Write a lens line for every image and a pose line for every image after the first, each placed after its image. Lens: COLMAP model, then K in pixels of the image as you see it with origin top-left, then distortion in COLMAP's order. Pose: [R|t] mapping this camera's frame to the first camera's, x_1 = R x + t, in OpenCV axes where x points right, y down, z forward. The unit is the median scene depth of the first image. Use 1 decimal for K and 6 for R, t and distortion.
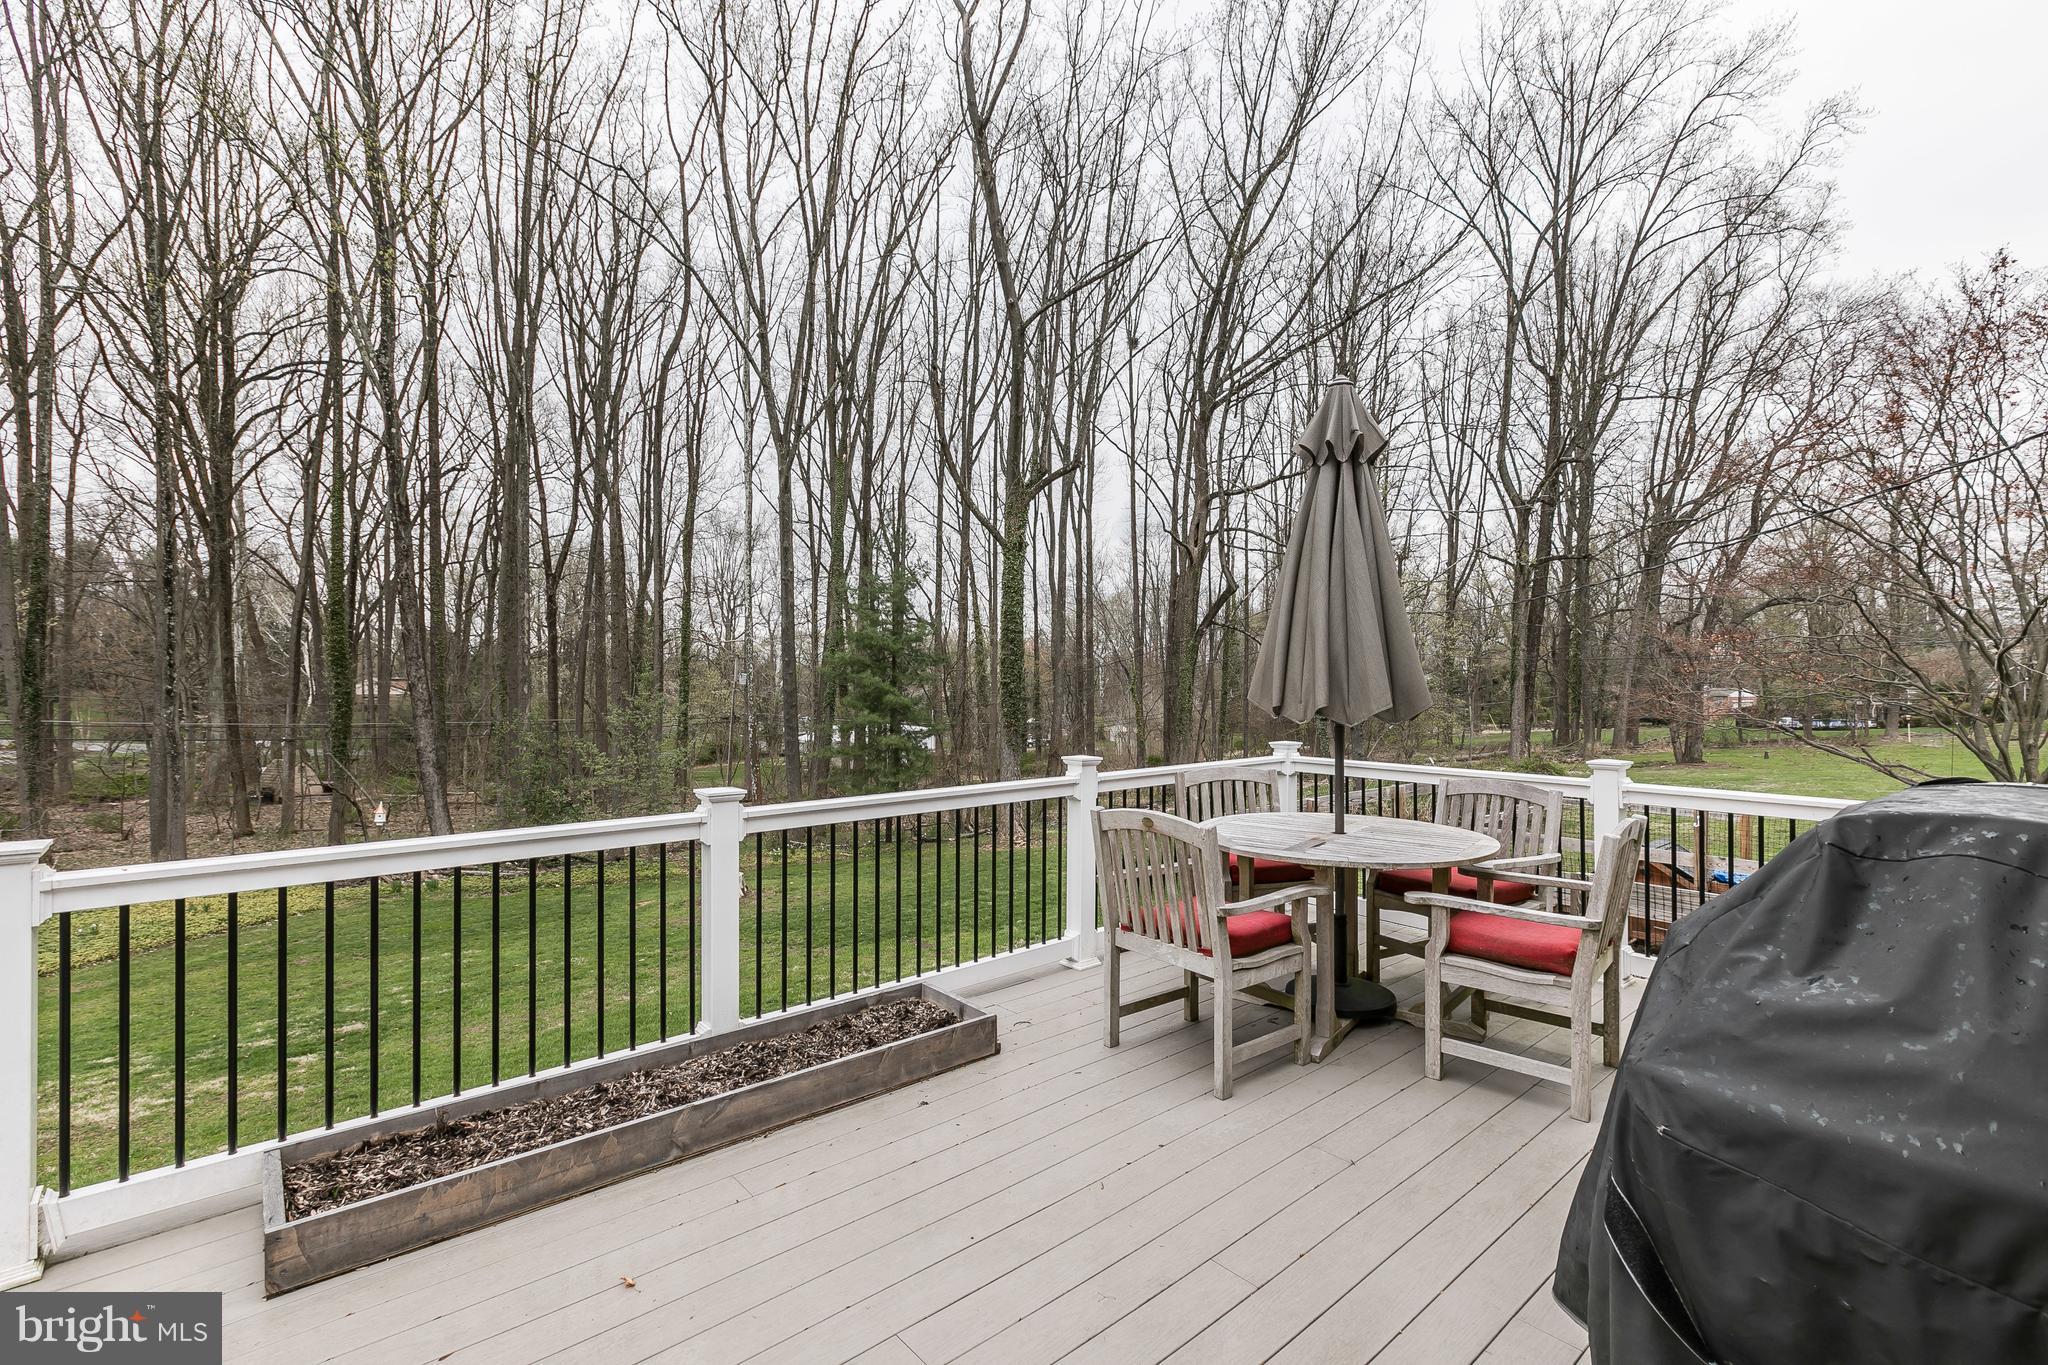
lens RADIAL K [[929.2, 0, 1032.2], [0, 929.2, 682.8], [0, 0, 1]] dist [-0.001842, 0.000804]
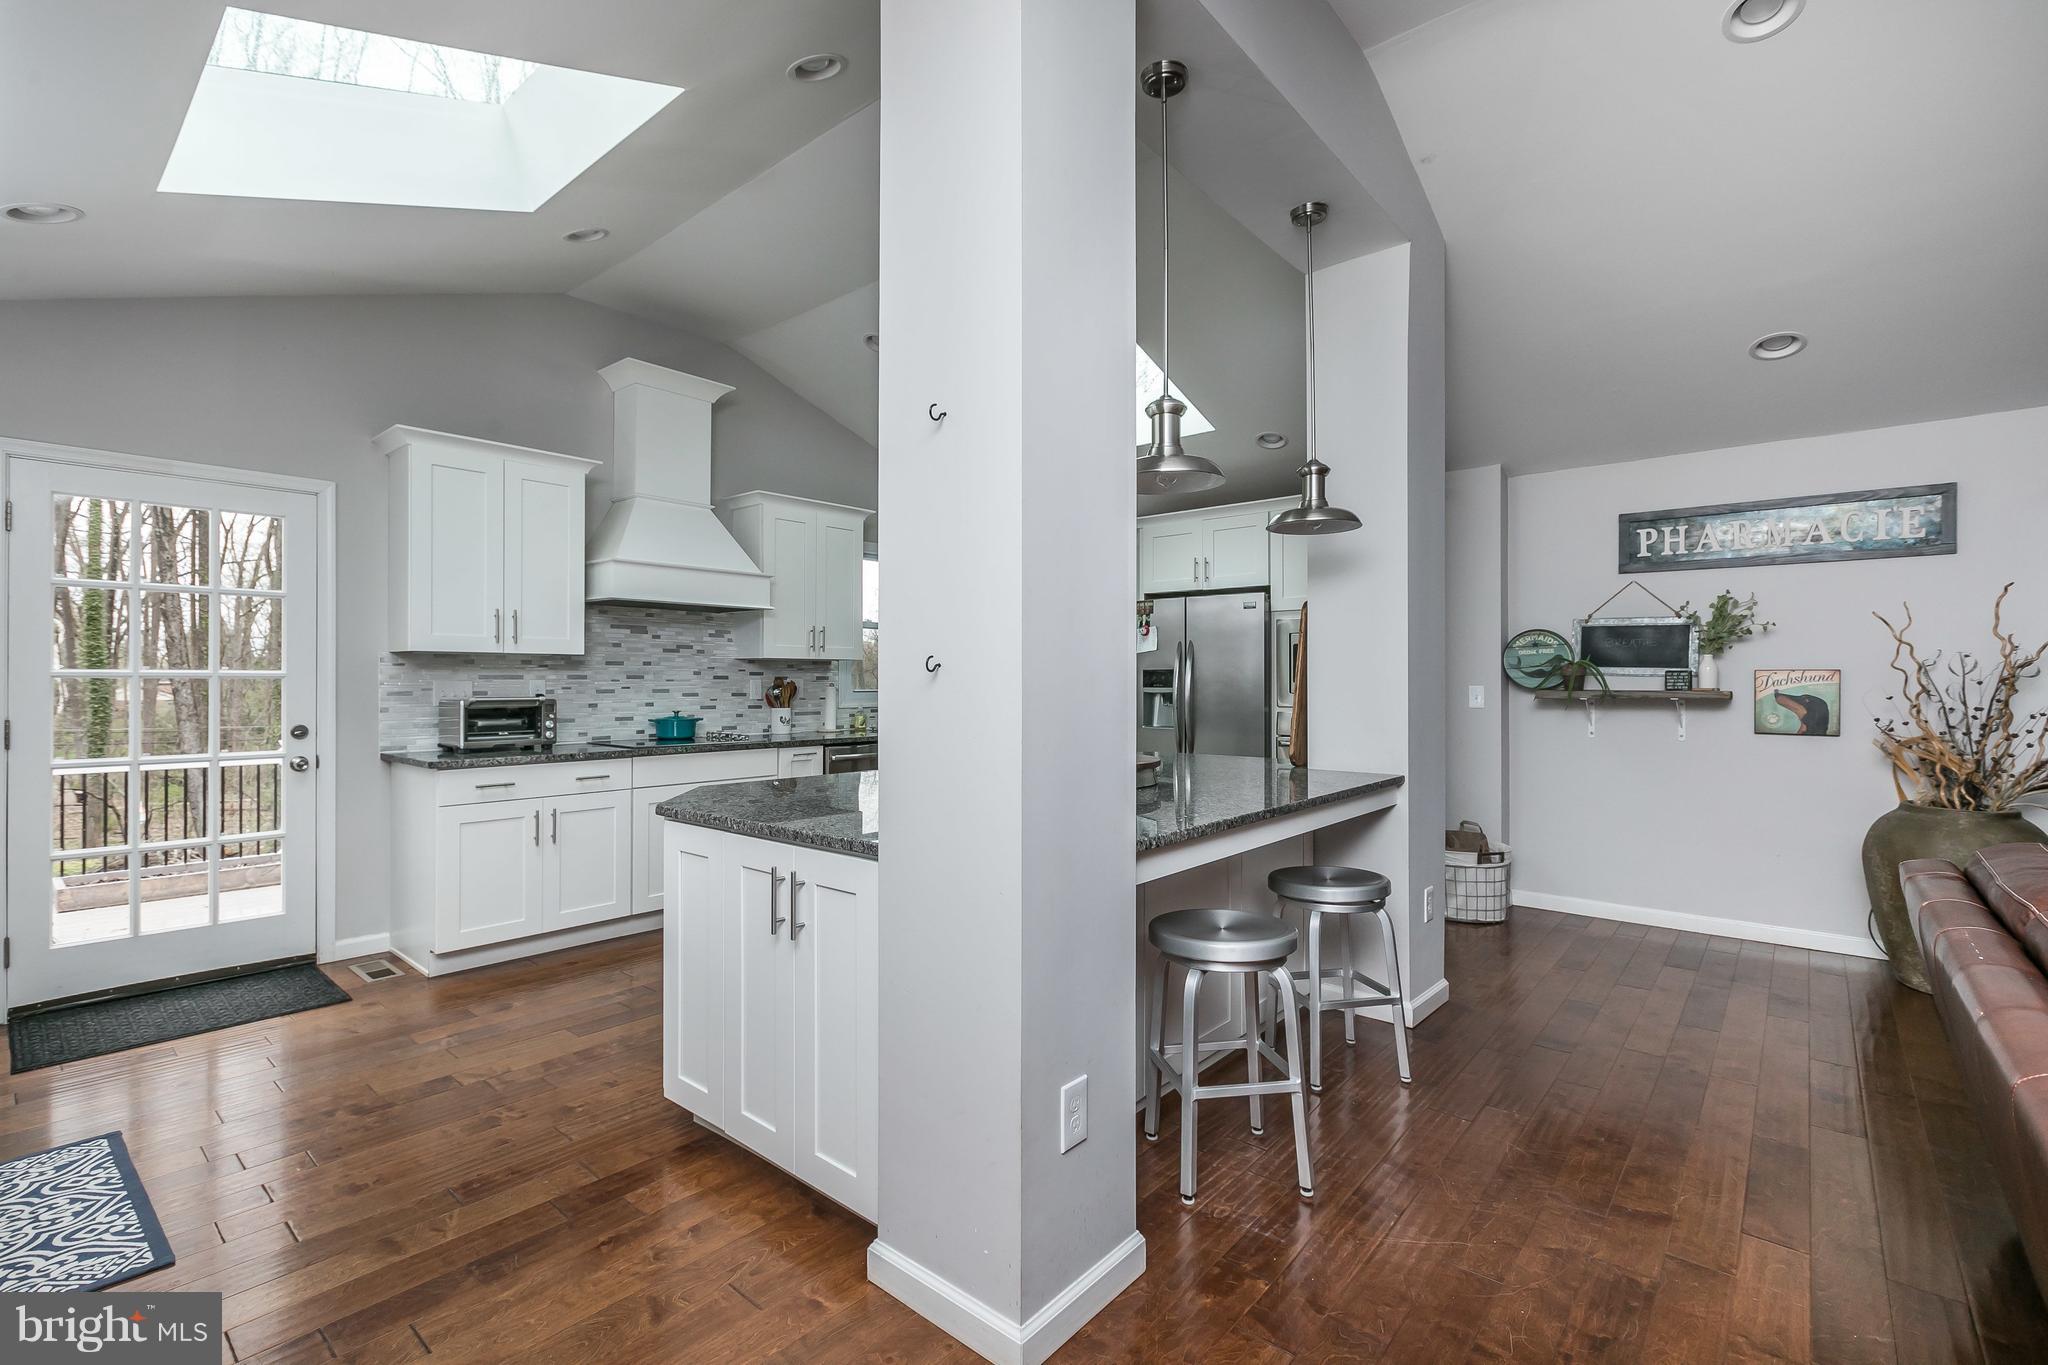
lens RADIAL K [[929.2, 0, 1030.9], [0, 929.2, 678.1], [0, 0, 1]] dist [-0.001842, 0.000804]
pose [[0.989409, 0.003546, 0.145109, 0.071790], [-0.001676, 0.999914, -0.013006, 0.003135], [-0.145143, 0.012625, 0.989330, -0.090009]]
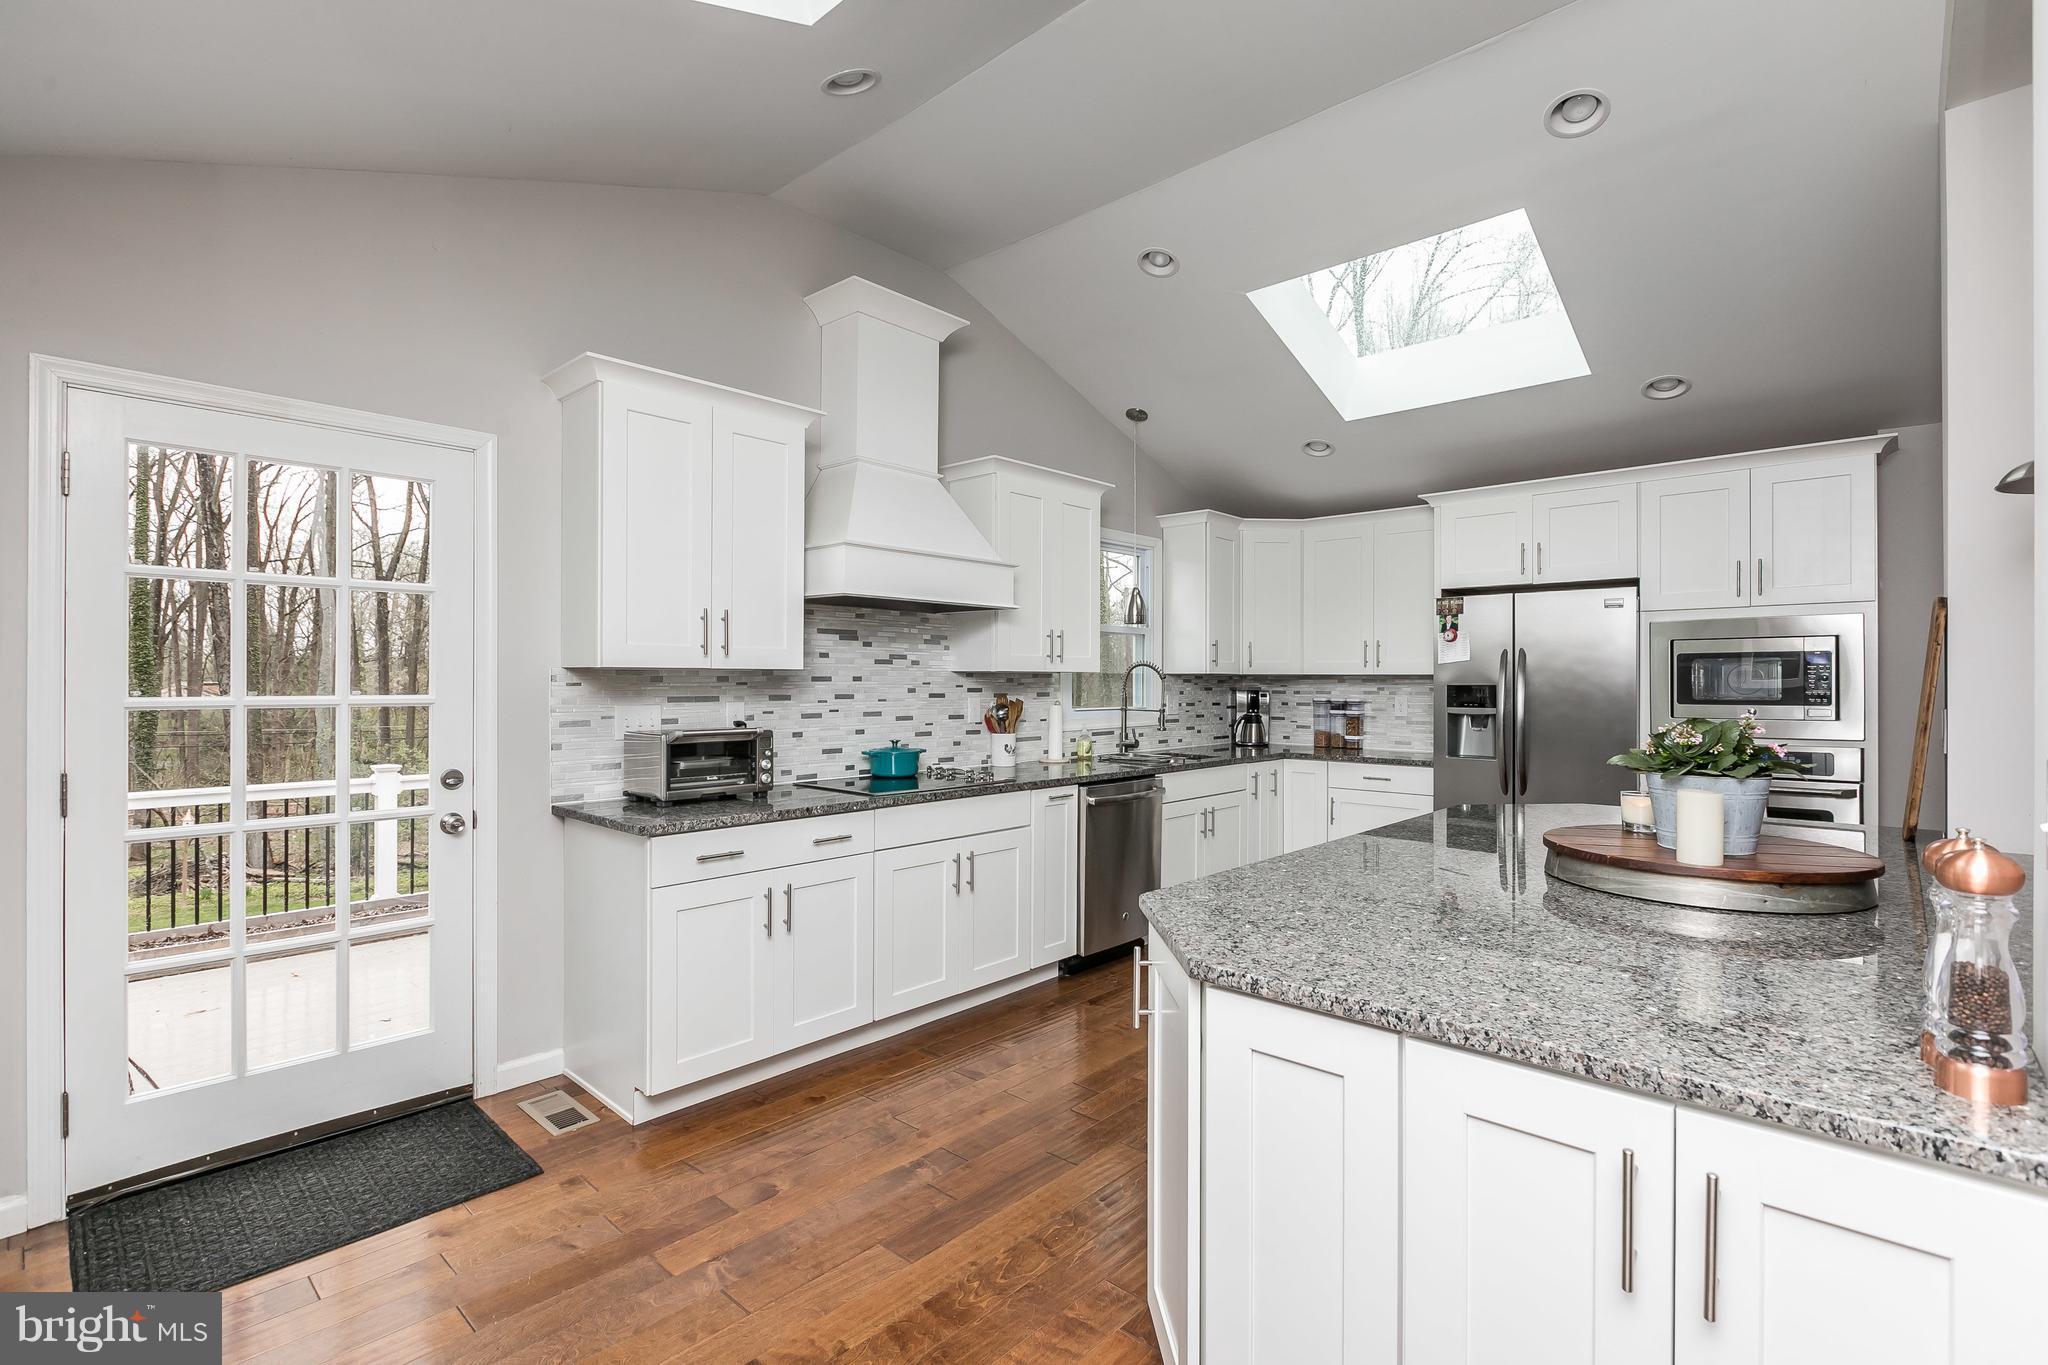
lens RADIAL K [[929.2, 0, 1010.7], [0, 929.2, 680.9], [0, 0, 1]] dist [-0.001842, 0.000804]
pose [[0.993760, 0.004592, 0.111446, 0.022881], [-0.003668, 0.999957, -0.008498, -0.001306], [-0.111480, 0.008036, 0.993734, -0.031771]]
